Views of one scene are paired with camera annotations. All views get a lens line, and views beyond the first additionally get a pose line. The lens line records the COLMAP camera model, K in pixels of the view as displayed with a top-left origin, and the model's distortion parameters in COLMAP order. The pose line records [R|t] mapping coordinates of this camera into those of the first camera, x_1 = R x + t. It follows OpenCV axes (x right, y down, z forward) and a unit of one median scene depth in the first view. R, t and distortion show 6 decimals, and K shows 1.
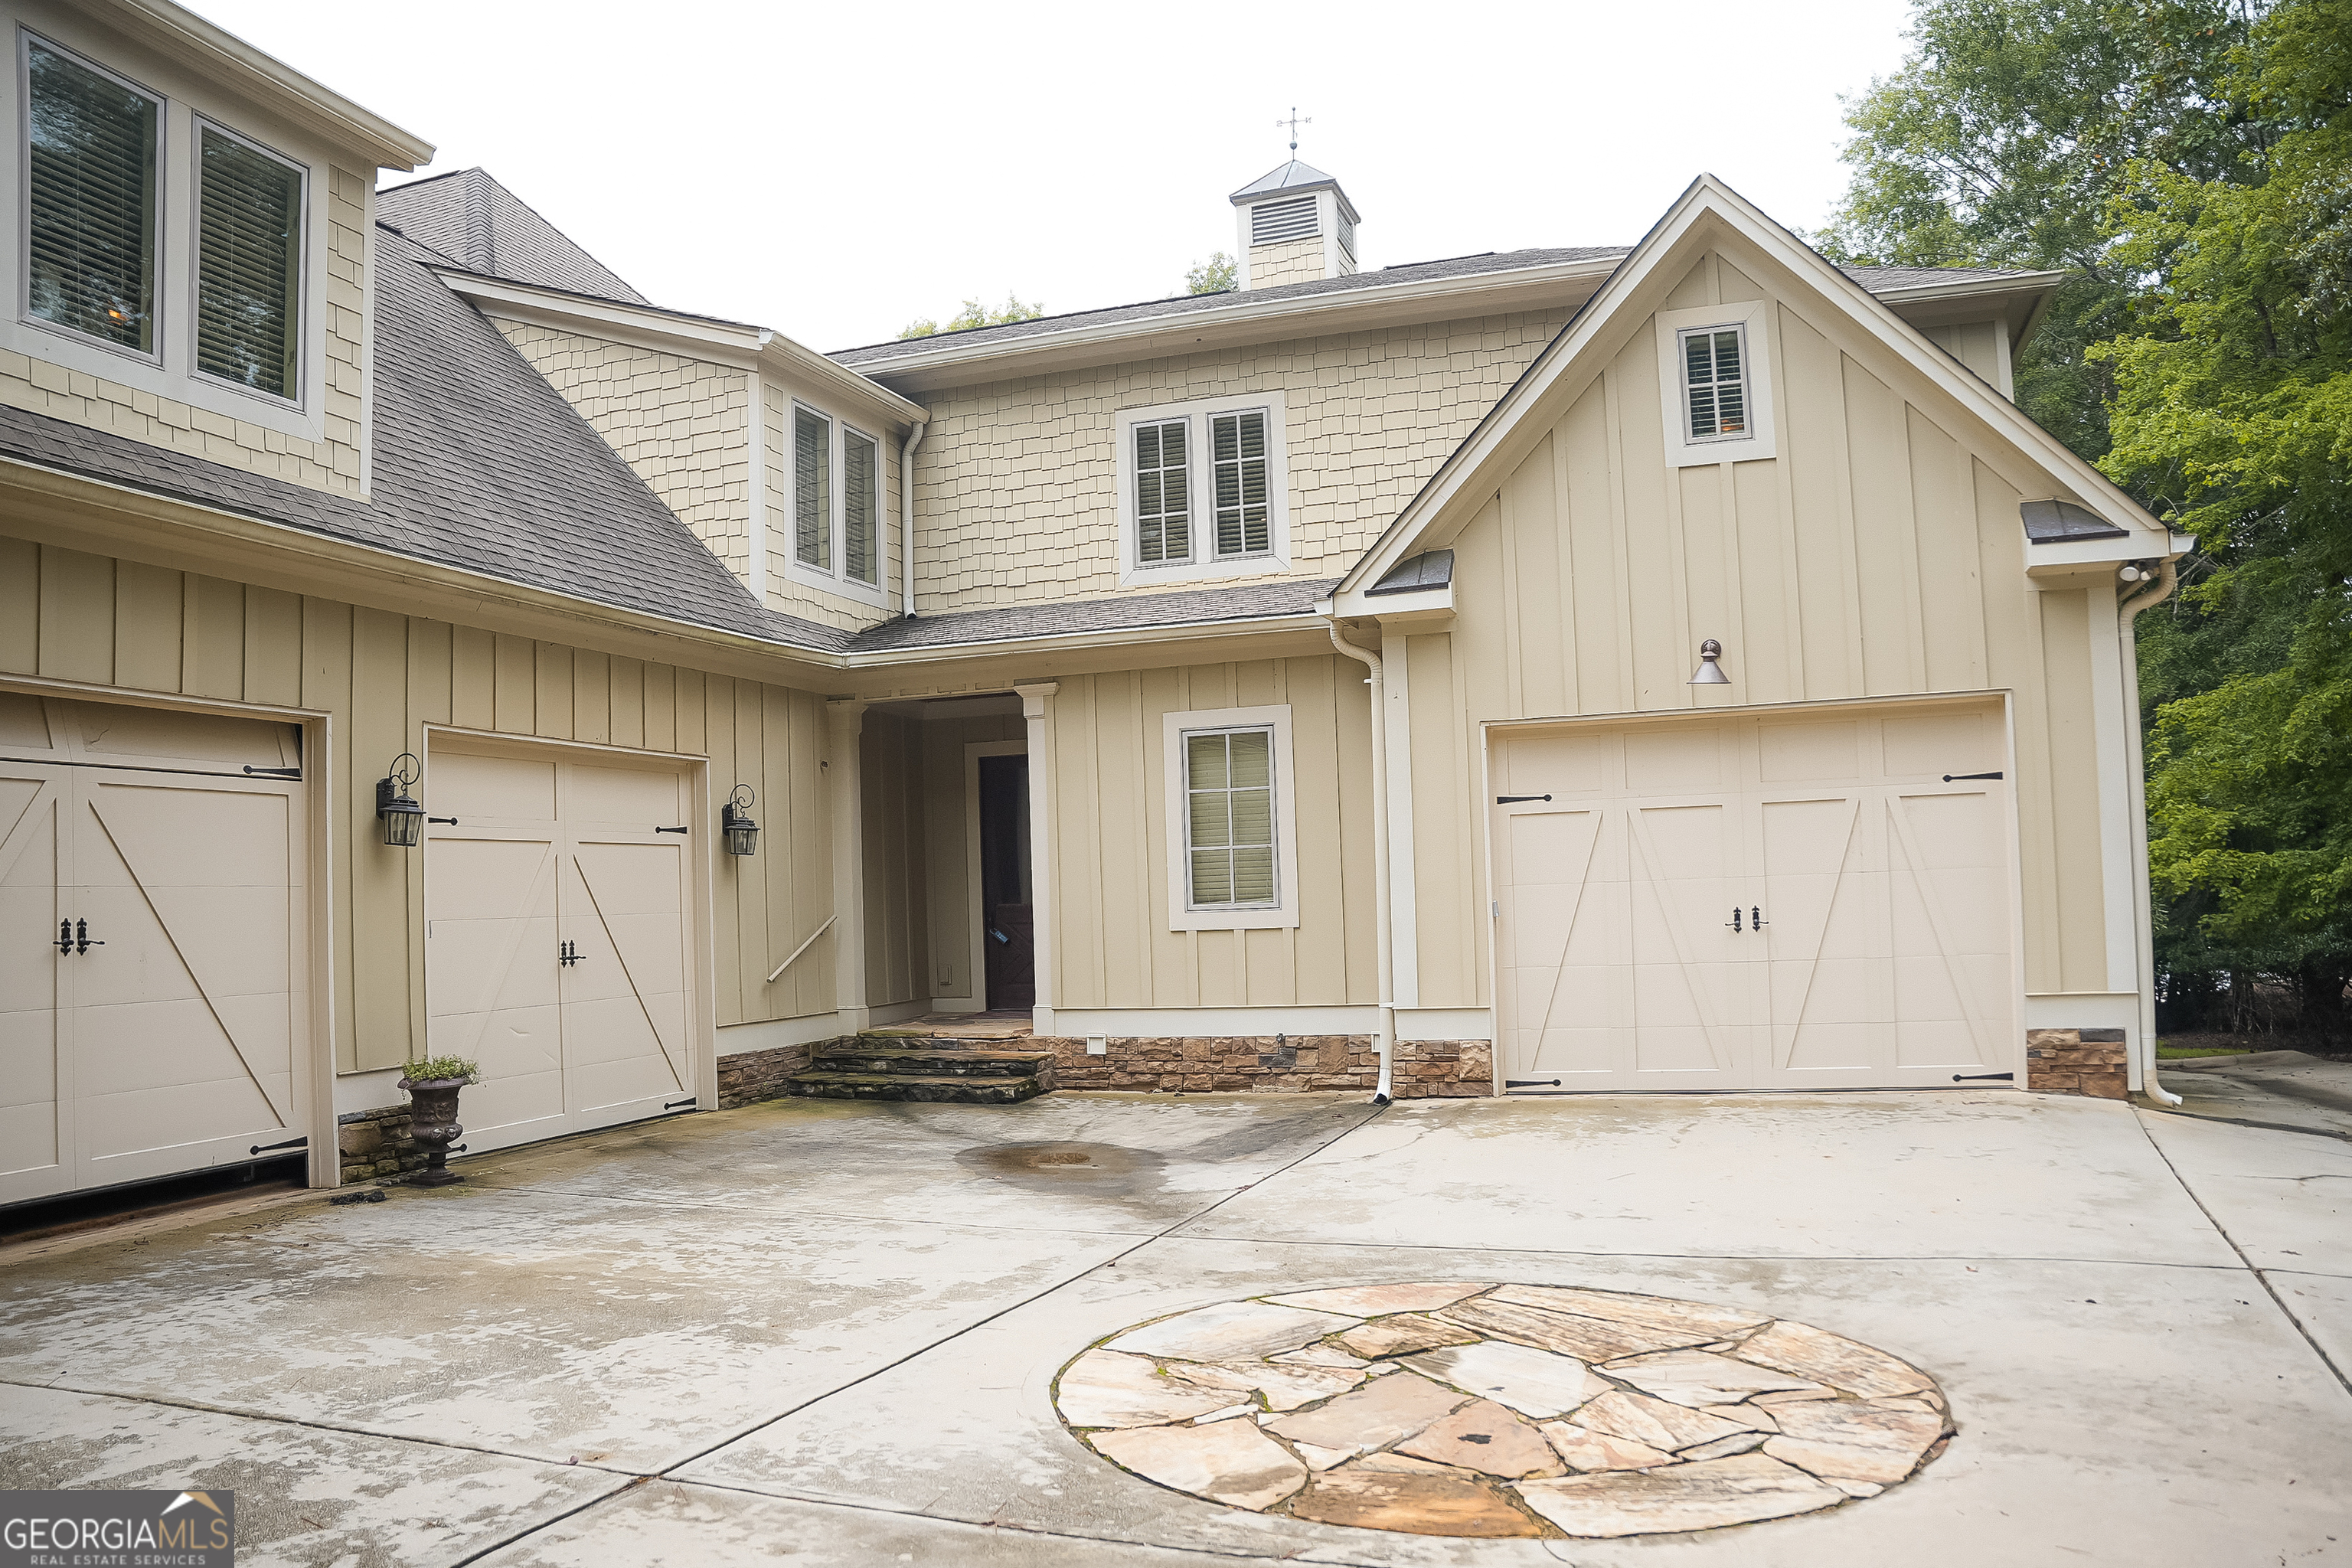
lens RADIAL K [[1771.1, 0, 1180.6], [0, 1771.1, 827.4], [0, 0, 1]] dist [-0.175776, 0.134375]
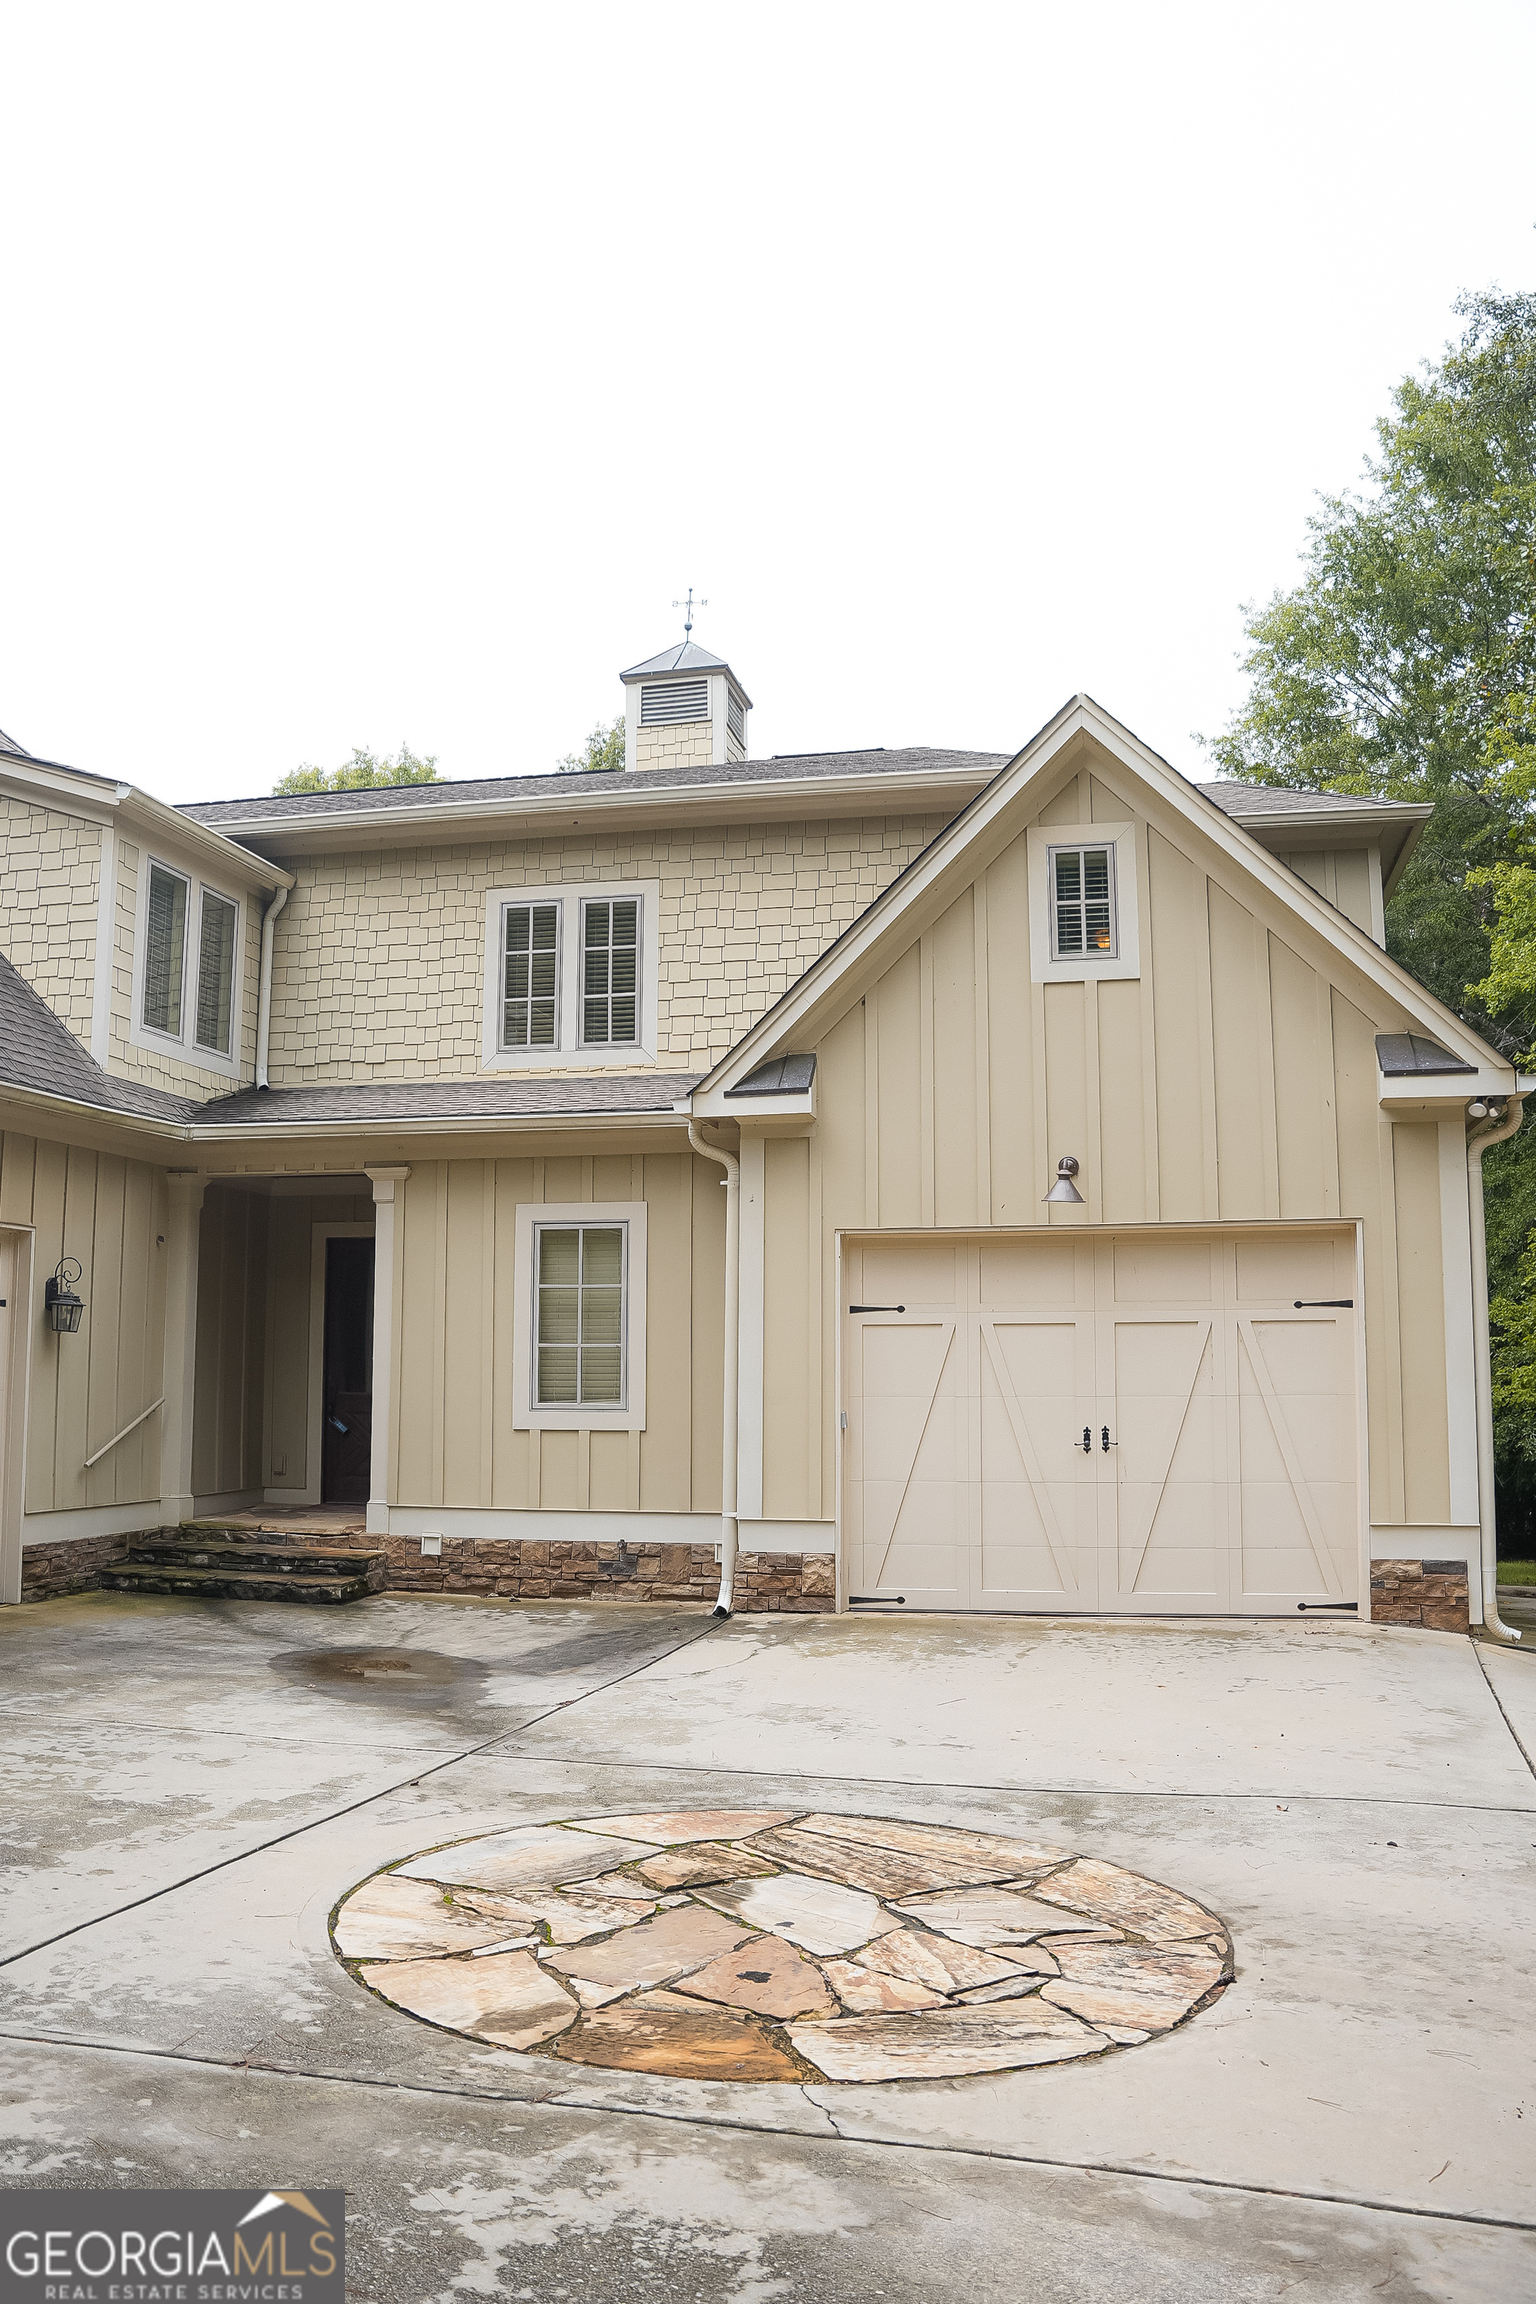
lens RADIAL K [[1852.4, 0, 771.8], [0, 1852.4, 1165.8], [0, 0, 1]] dist [-0.137566, 0.135892]
pose [[0.992804, 0.047571, 0.109900, 0.019382], [-0.038981, 0.996109, -0.079035, -0.012250], [-0.113233, 0.074182, 0.990795, -0.028365]]
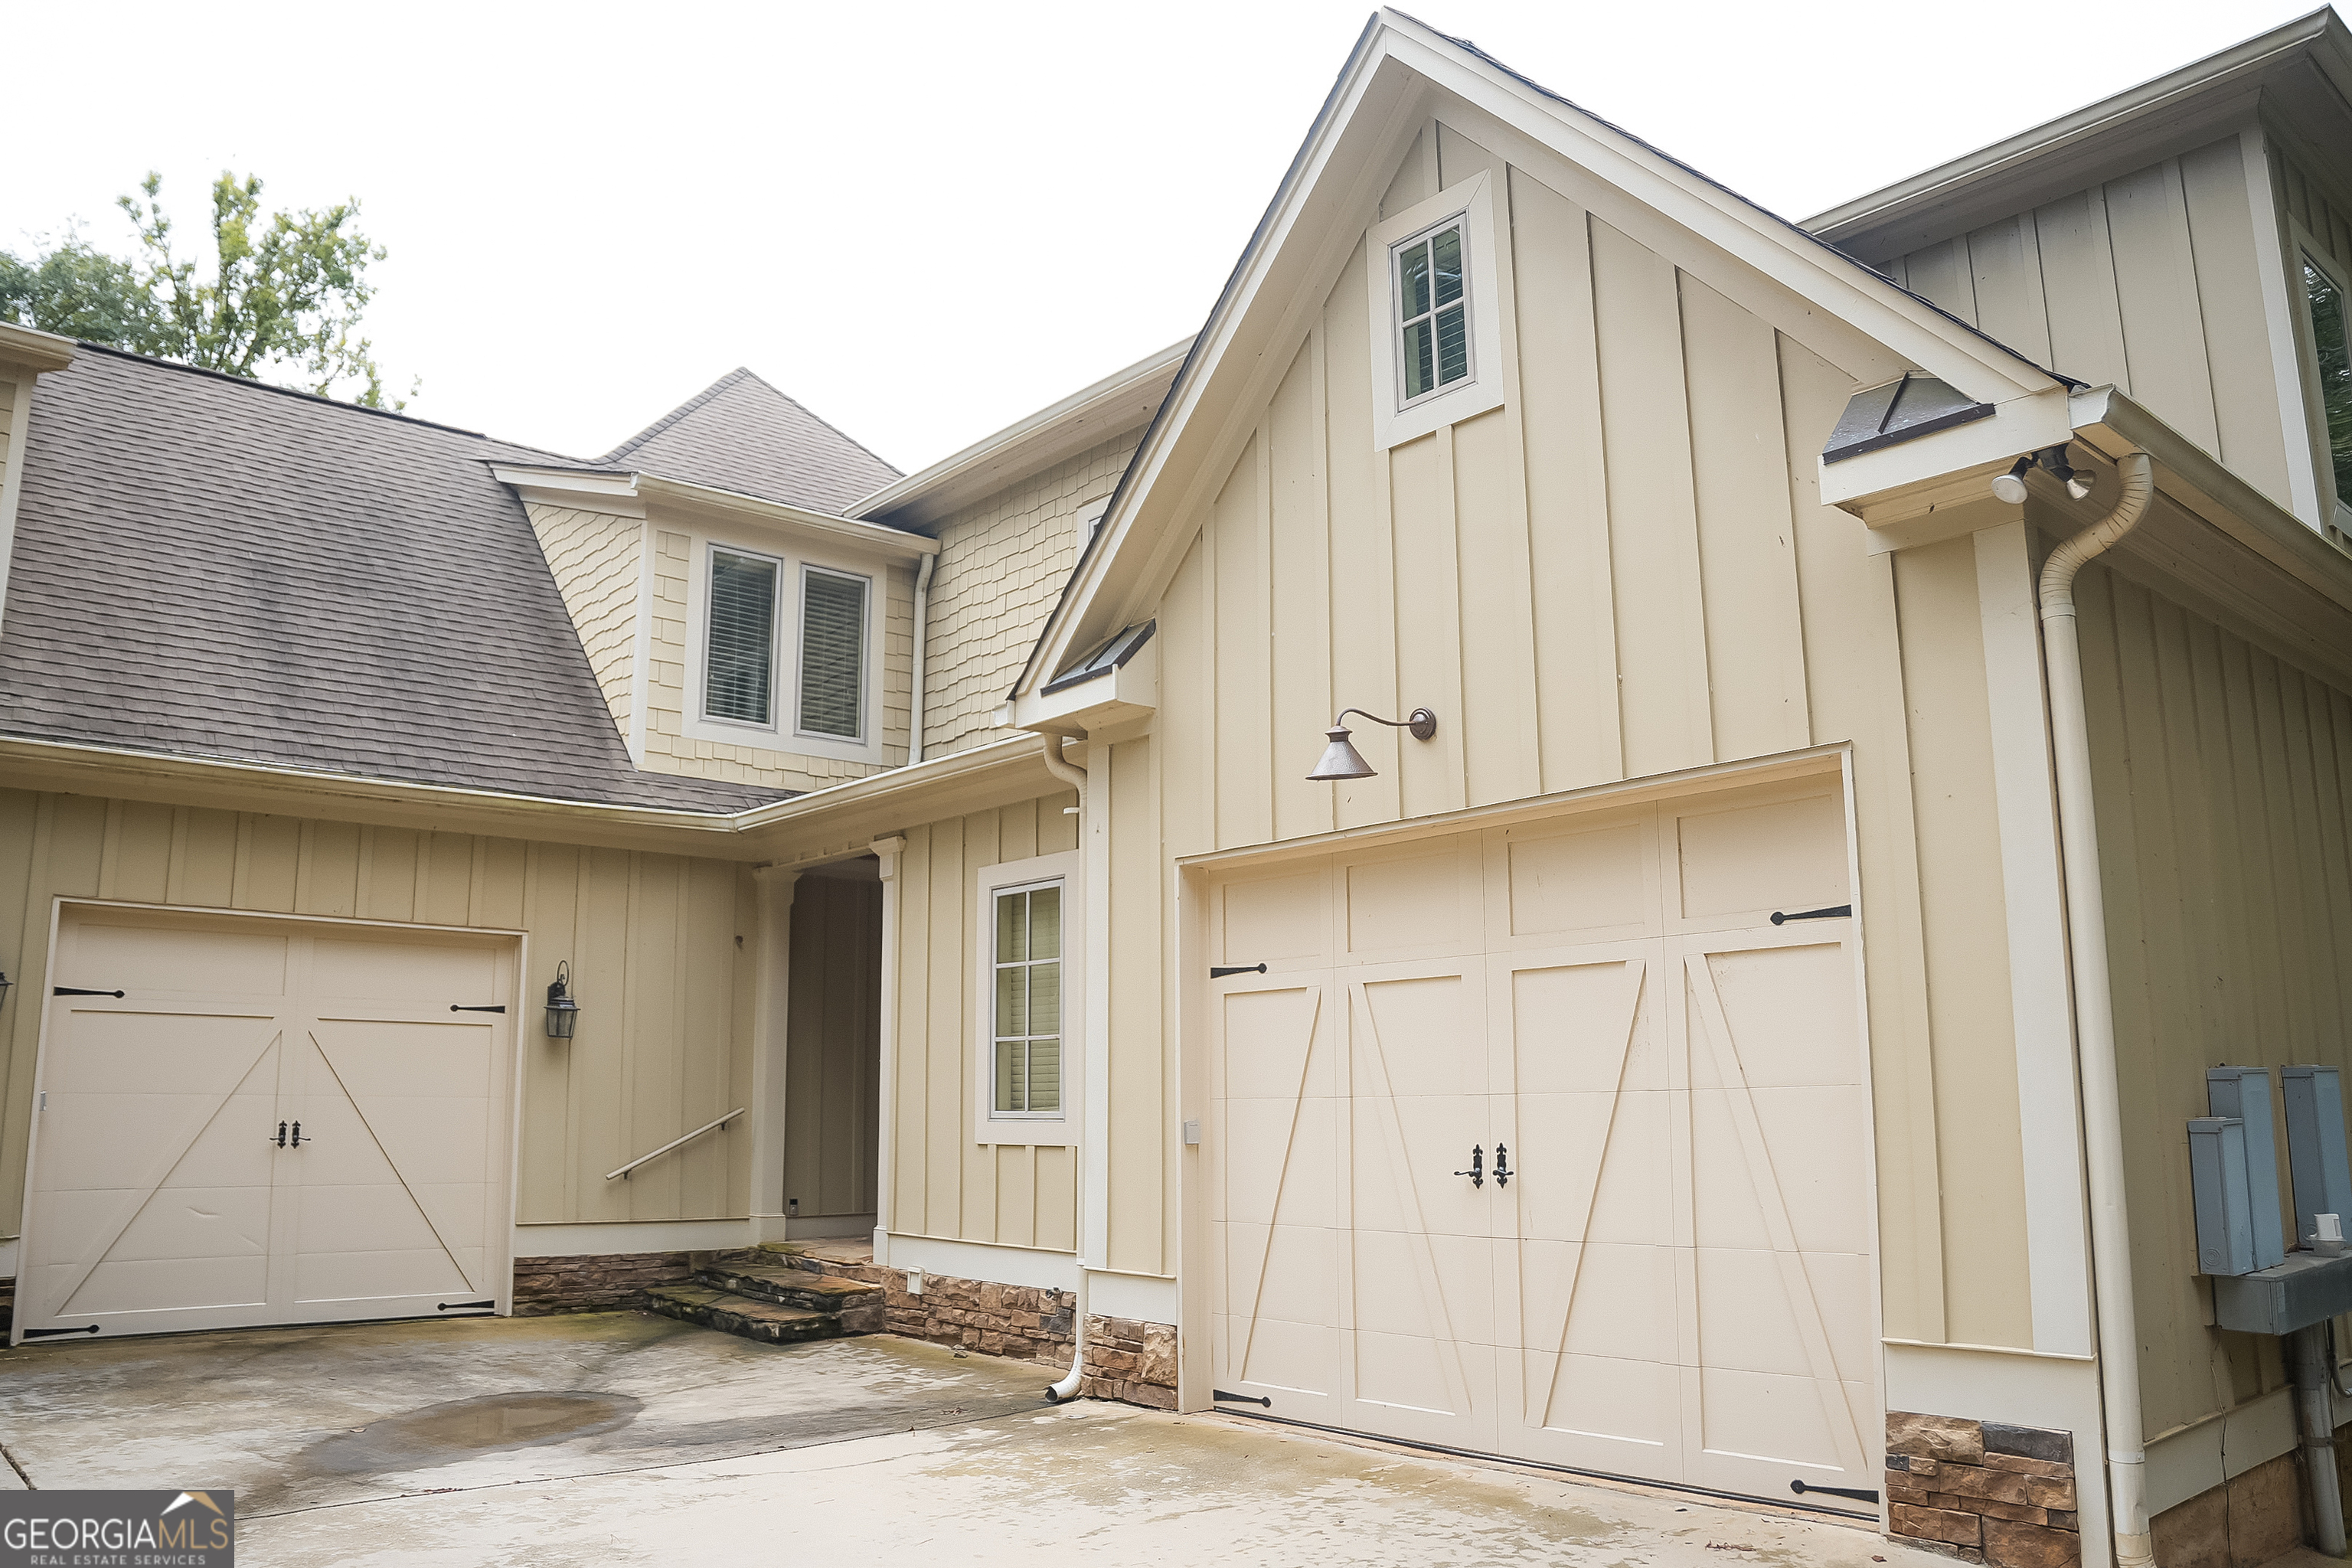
lens RADIAL K [[1771.1, 0, 1164.9], [0, 1771.1, 795.5], [0, 0, 1]] dist [-0.175776, 0.134375]
pose [[0.856678, -0.061369, -0.512187, 0.541783], [-0.001933, 0.992510, -0.122152, 0.000221], [0.515847, 0.105635, 0.850143, 0.416660]]
